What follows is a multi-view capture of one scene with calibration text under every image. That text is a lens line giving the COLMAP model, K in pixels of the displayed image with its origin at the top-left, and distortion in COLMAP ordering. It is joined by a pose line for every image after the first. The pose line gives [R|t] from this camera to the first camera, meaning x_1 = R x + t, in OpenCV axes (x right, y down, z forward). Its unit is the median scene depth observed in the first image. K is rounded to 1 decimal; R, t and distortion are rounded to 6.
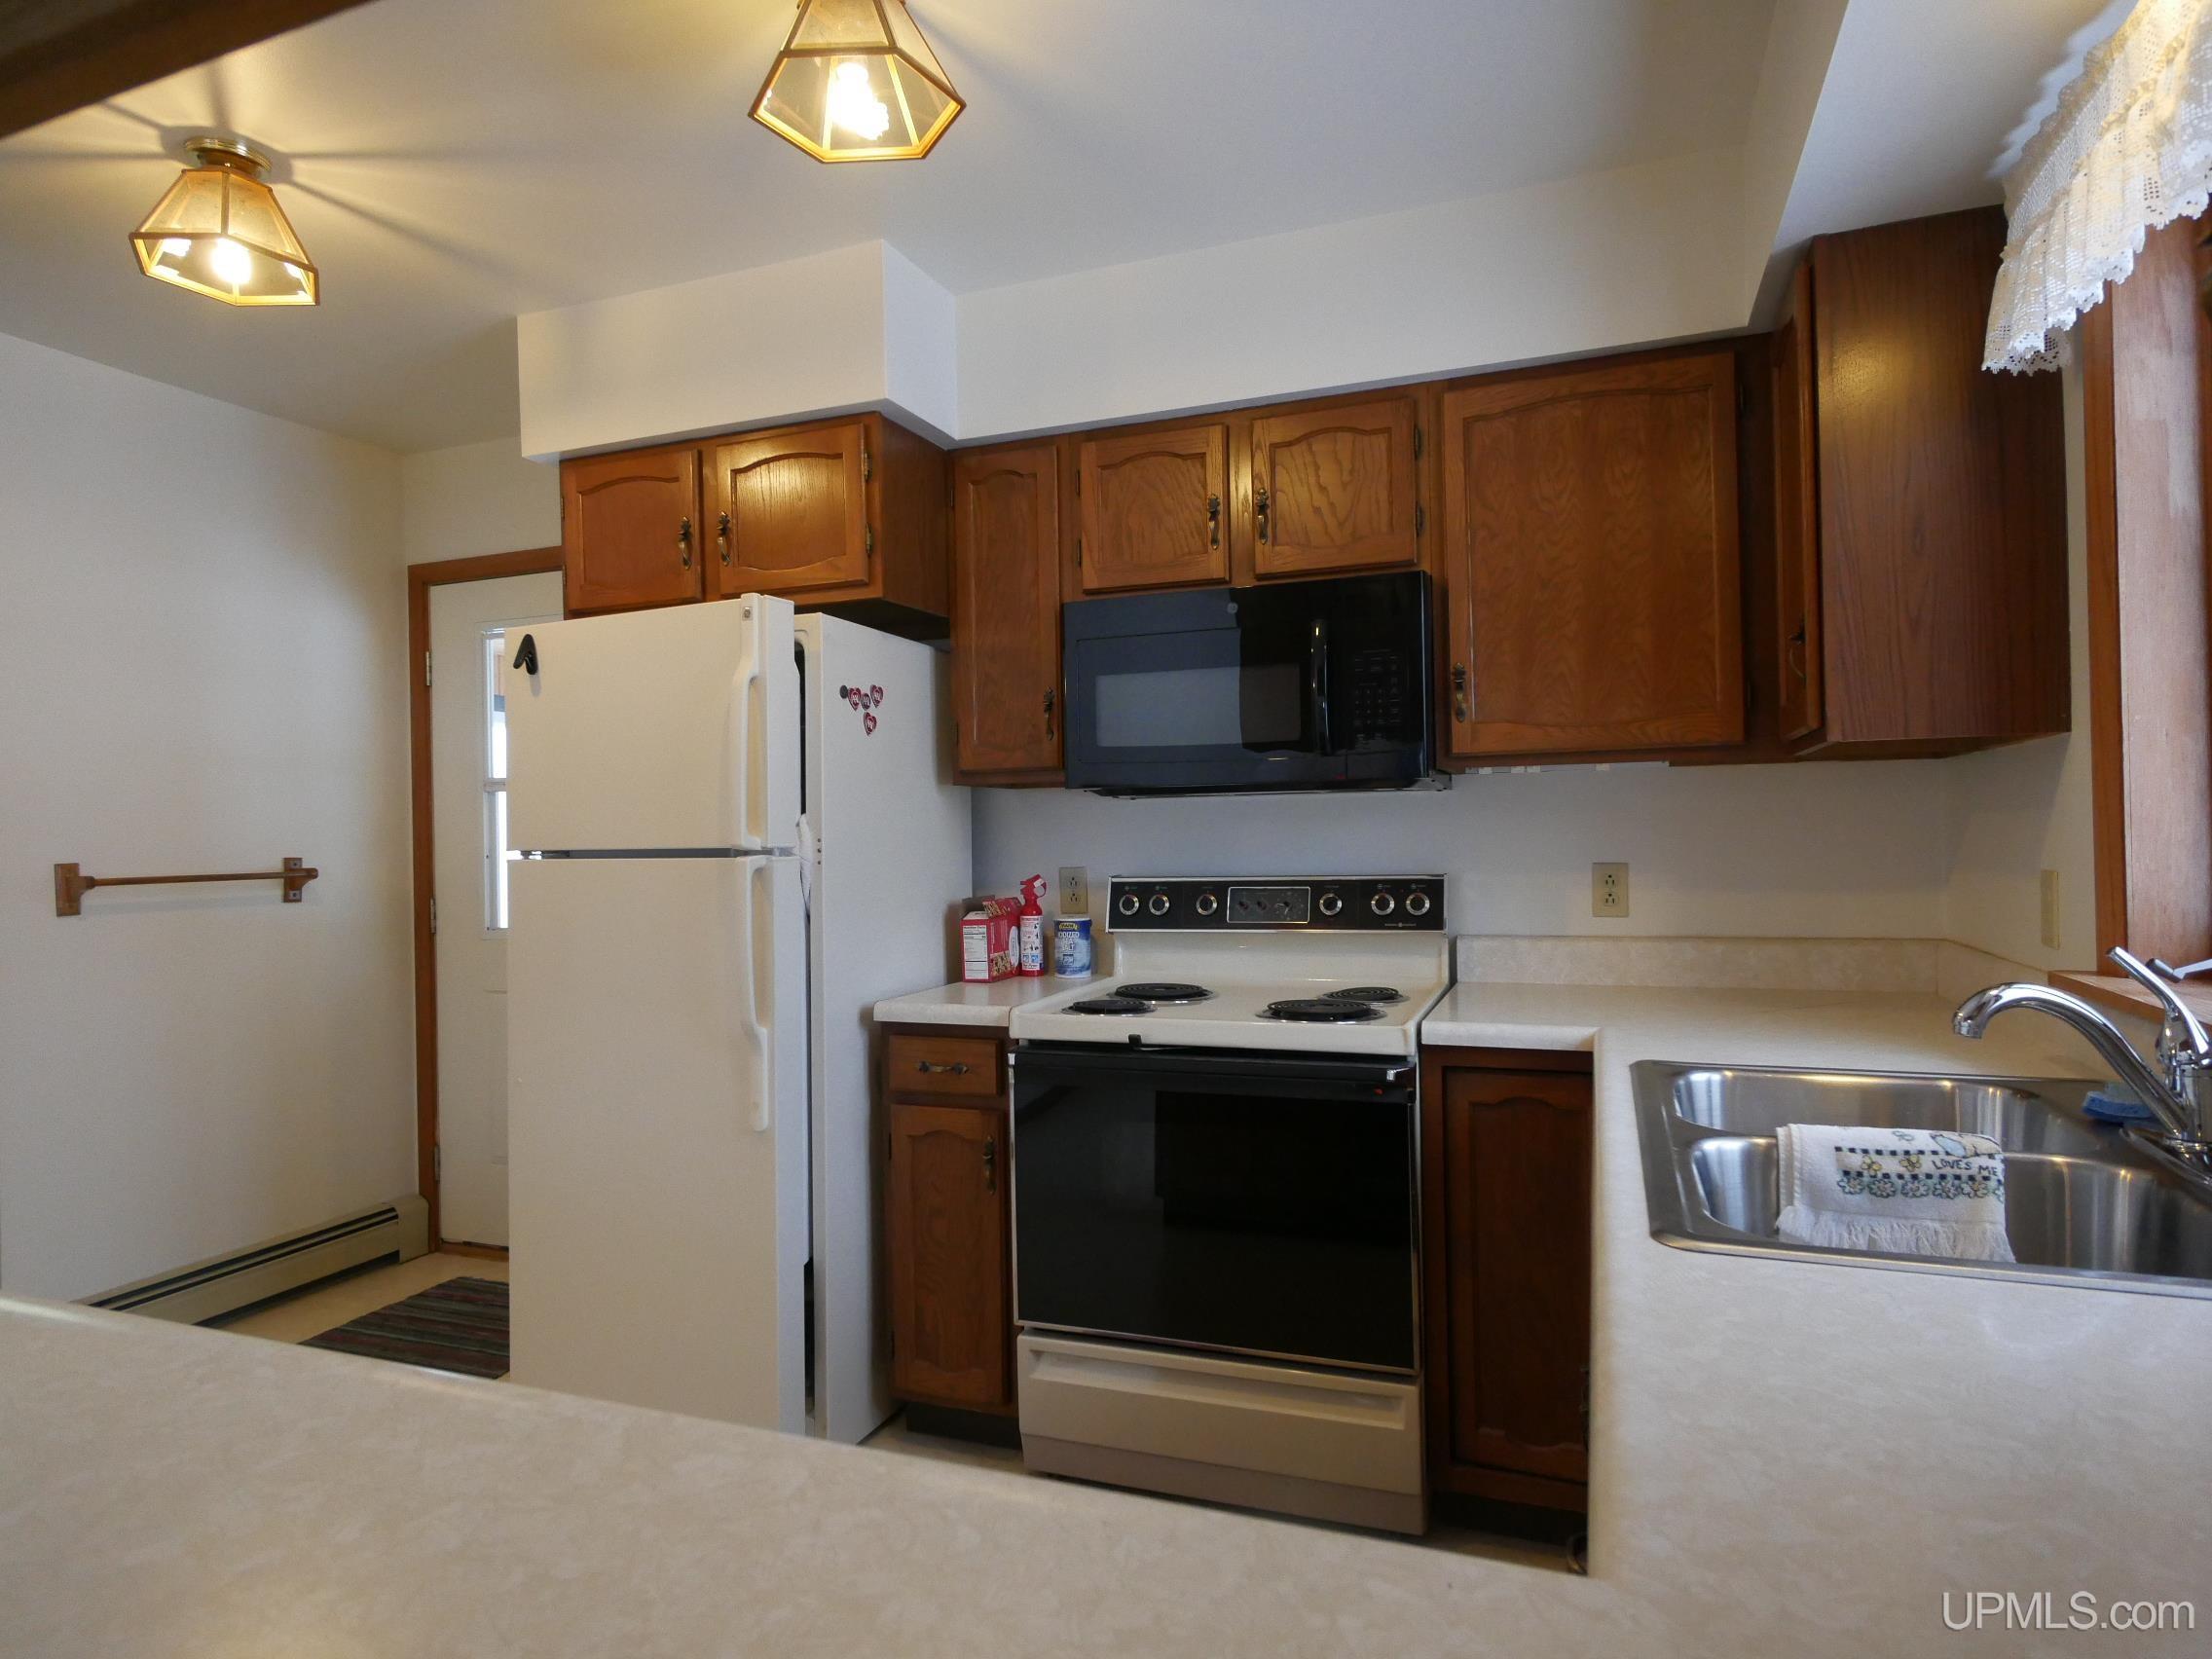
lens RADIAL K [[1266.9, 0, 1113.0], [0, 1266.9, 823.2], [0, 0, 1]] dist [-0.002603, -0.000199]
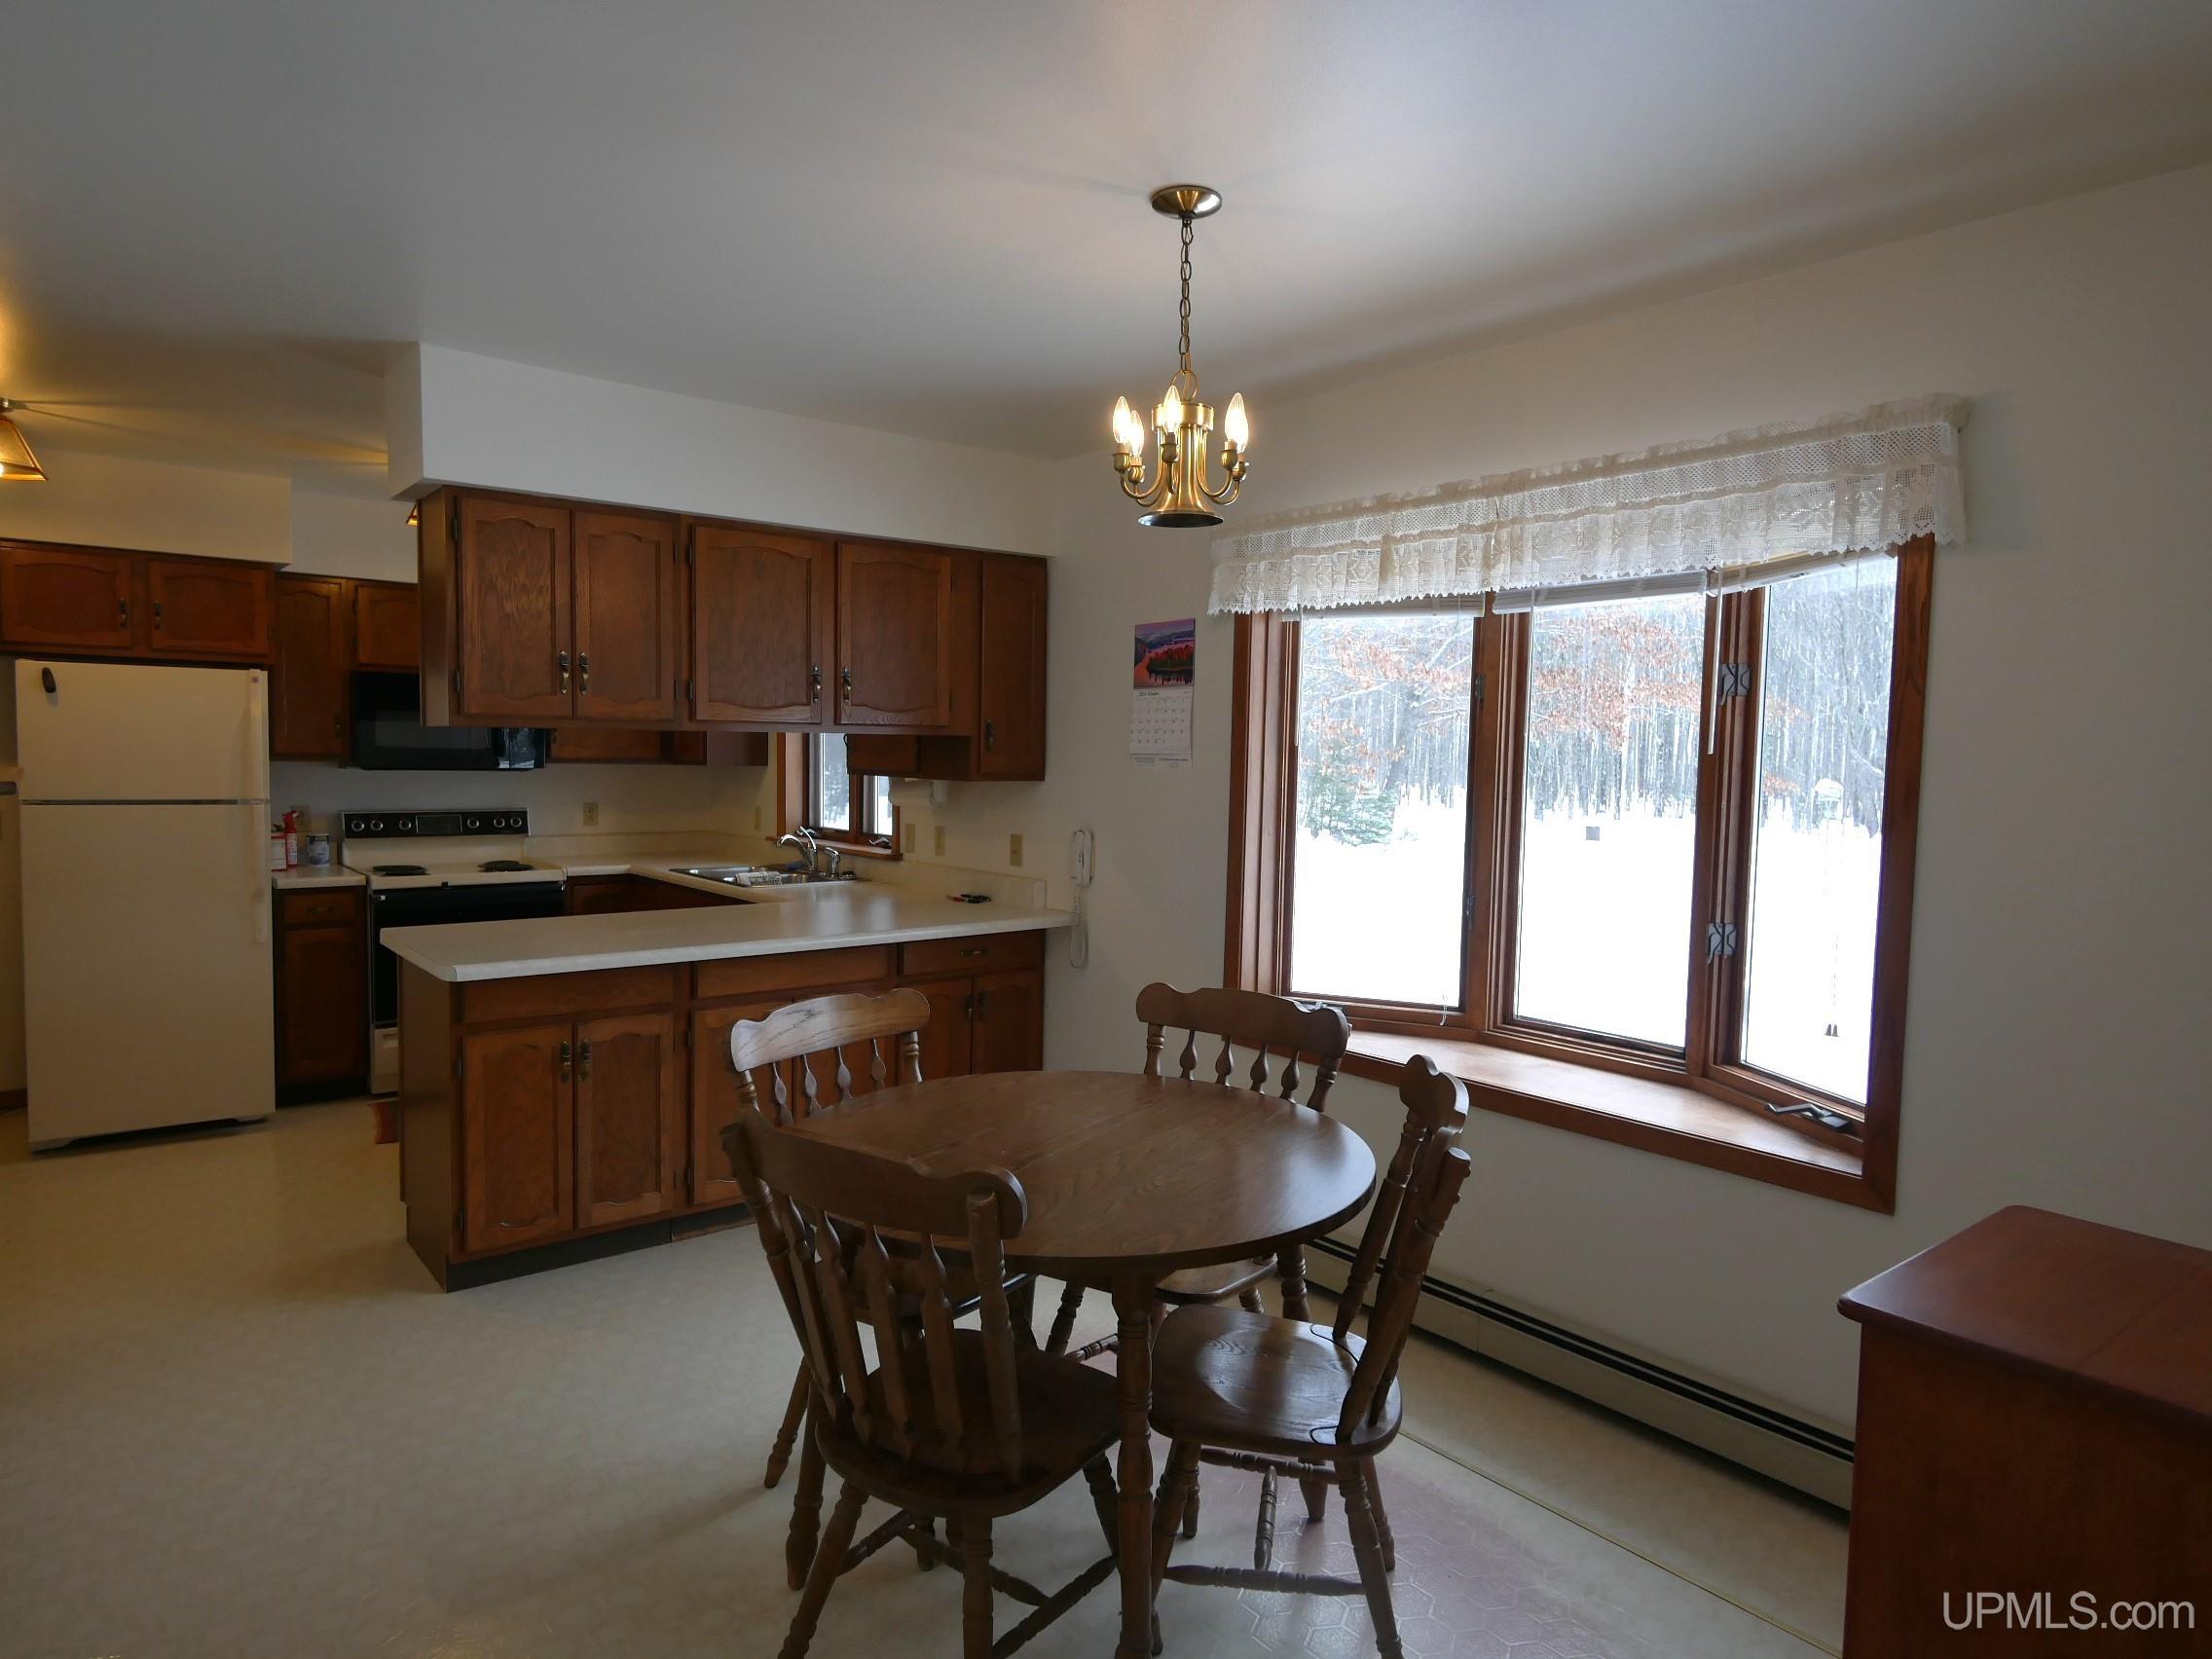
lens RADIAL K [[1266.9, 0, 1093.3], [0, 1266.9, 829.5], [0, 0, 1]] dist [-0.002603, -0.000199]
pose [[0.491779, -0.025829, 0.870337, -1.184514], [-0.036099, 0.998096, 0.050019, -0.069760], [-0.869972, -0.056017, 0.489910, -0.953163]]
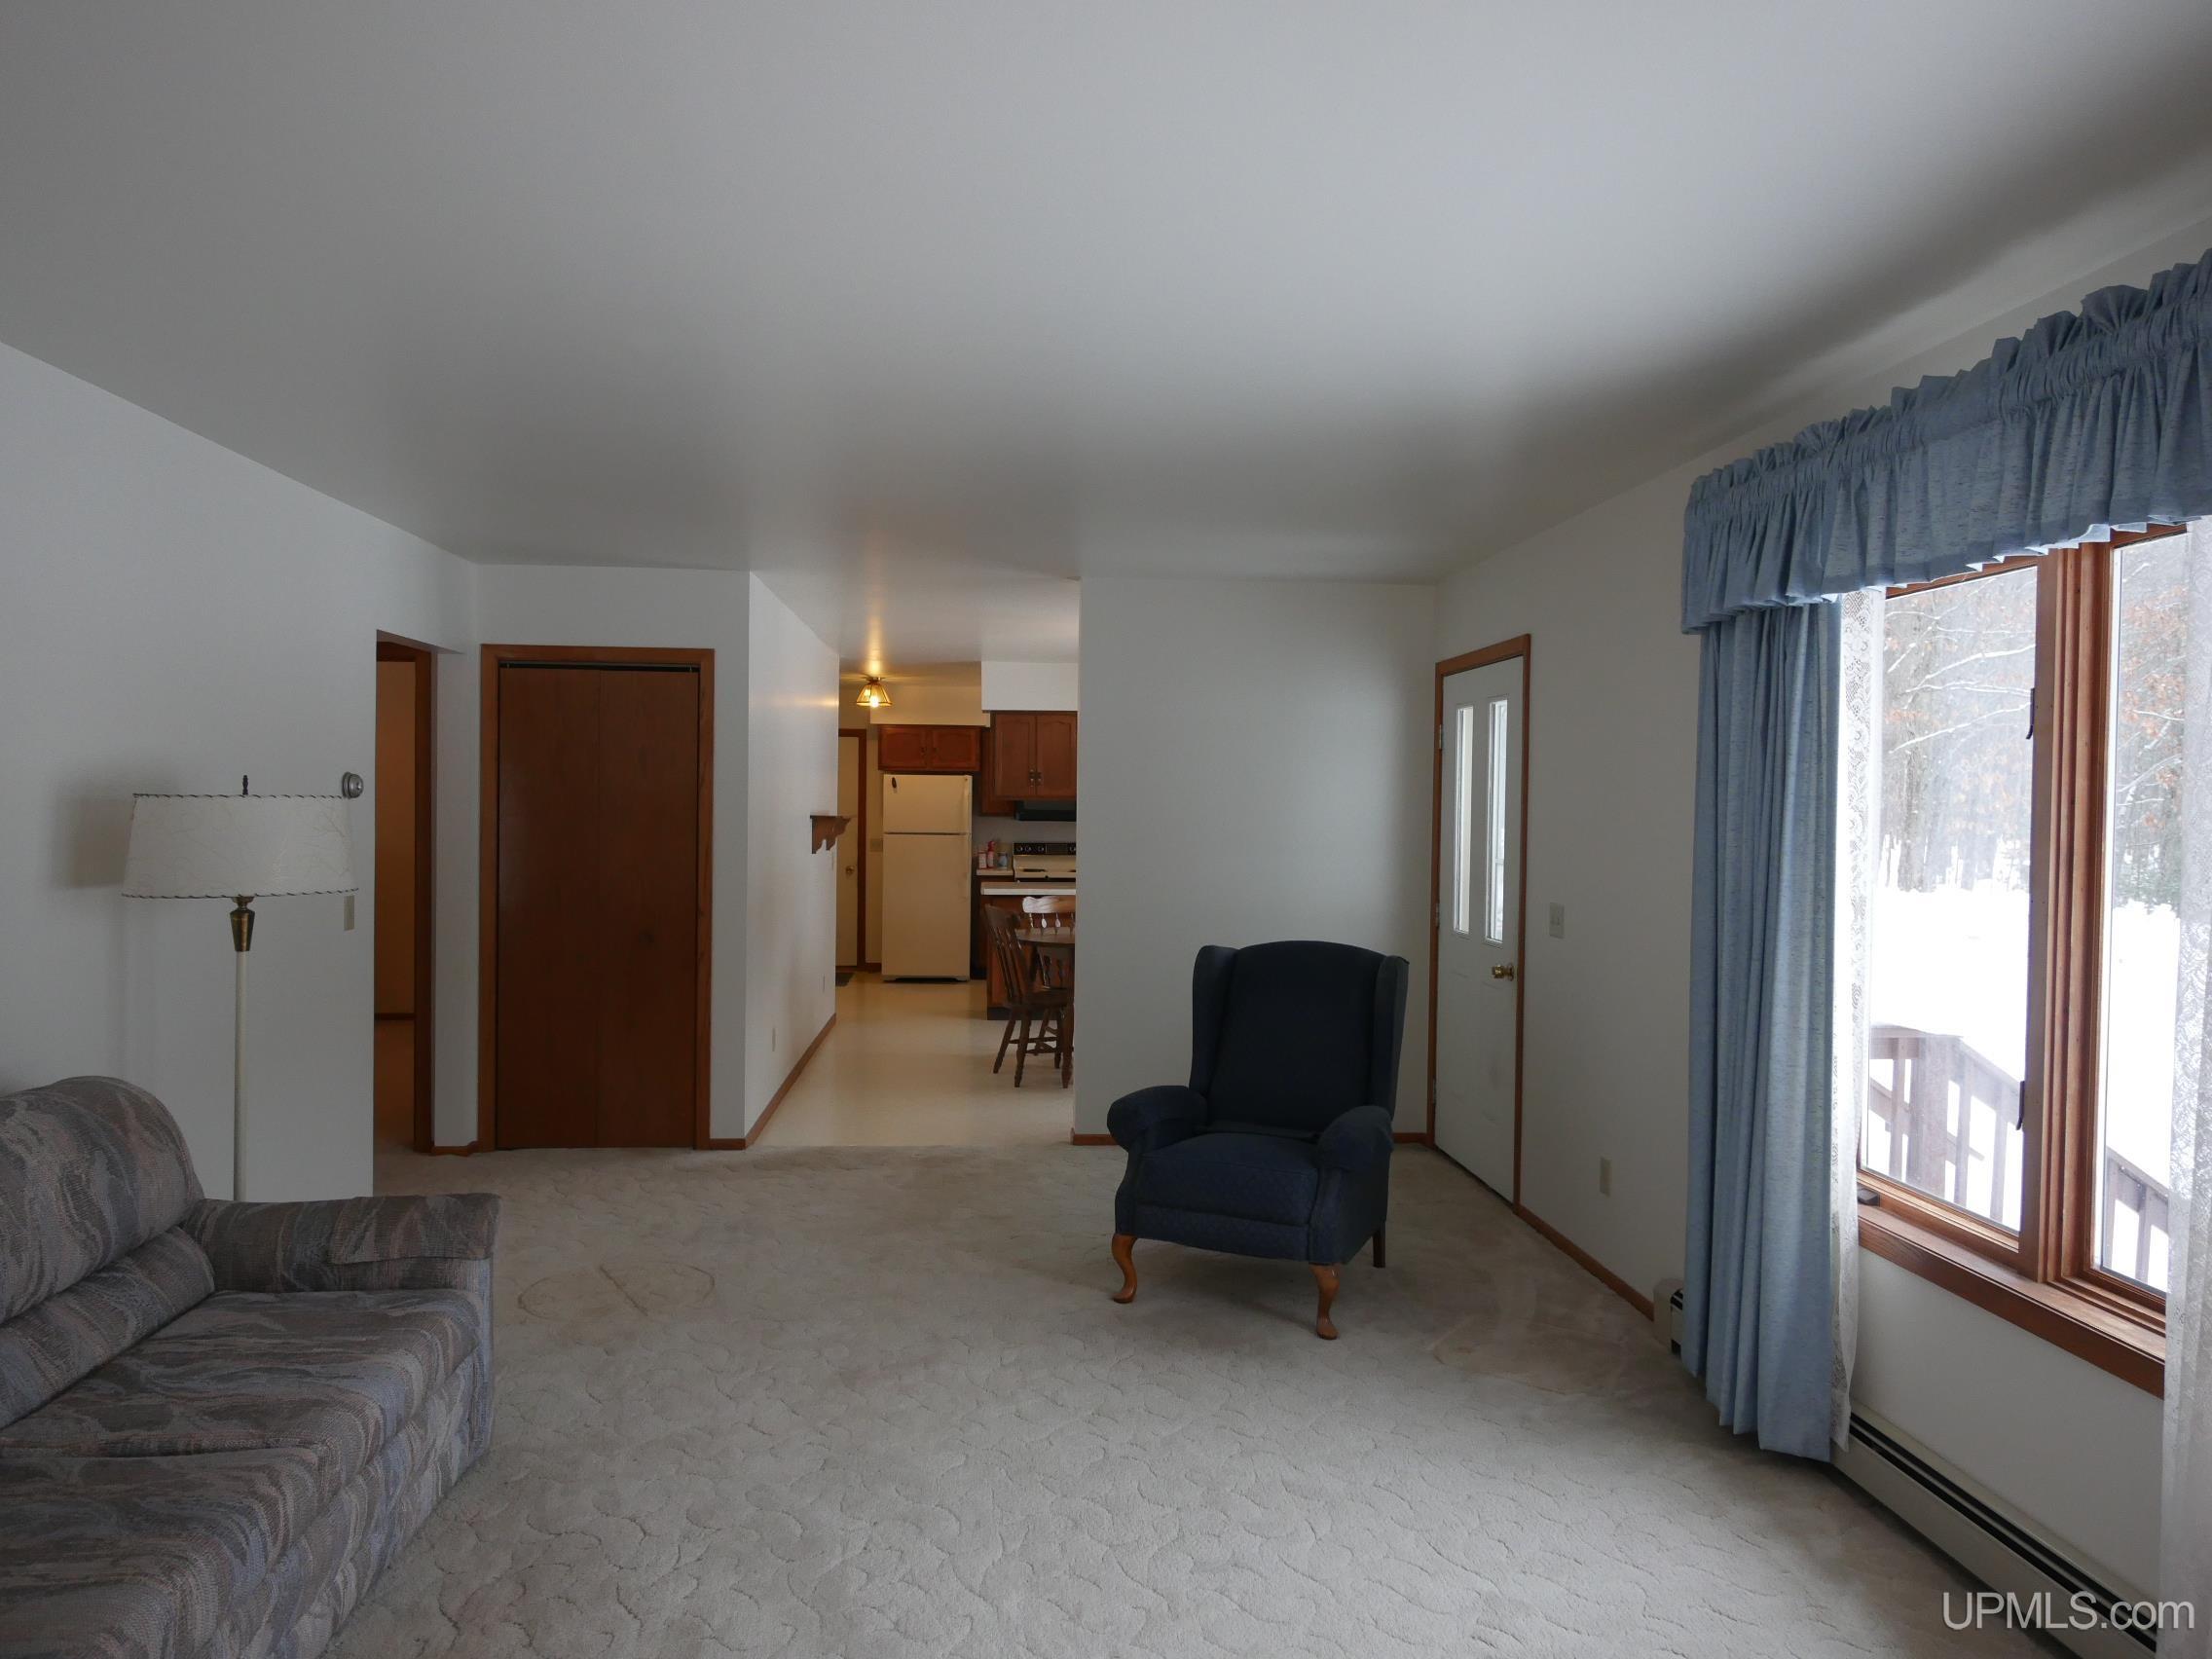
lens RADIAL K [[1357.4, 0, 1115.0], [0, 1357.4, 842.3], [0, 0, 1]] dist [0.006056, 0.000837]
pose [[0.897856, 0.012753, 0.440105, -1.648597], [-0.028534, 0.999164, 0.029260, -0.088389], [-0.439364, -0.038829, 0.897470, -3.006435]]
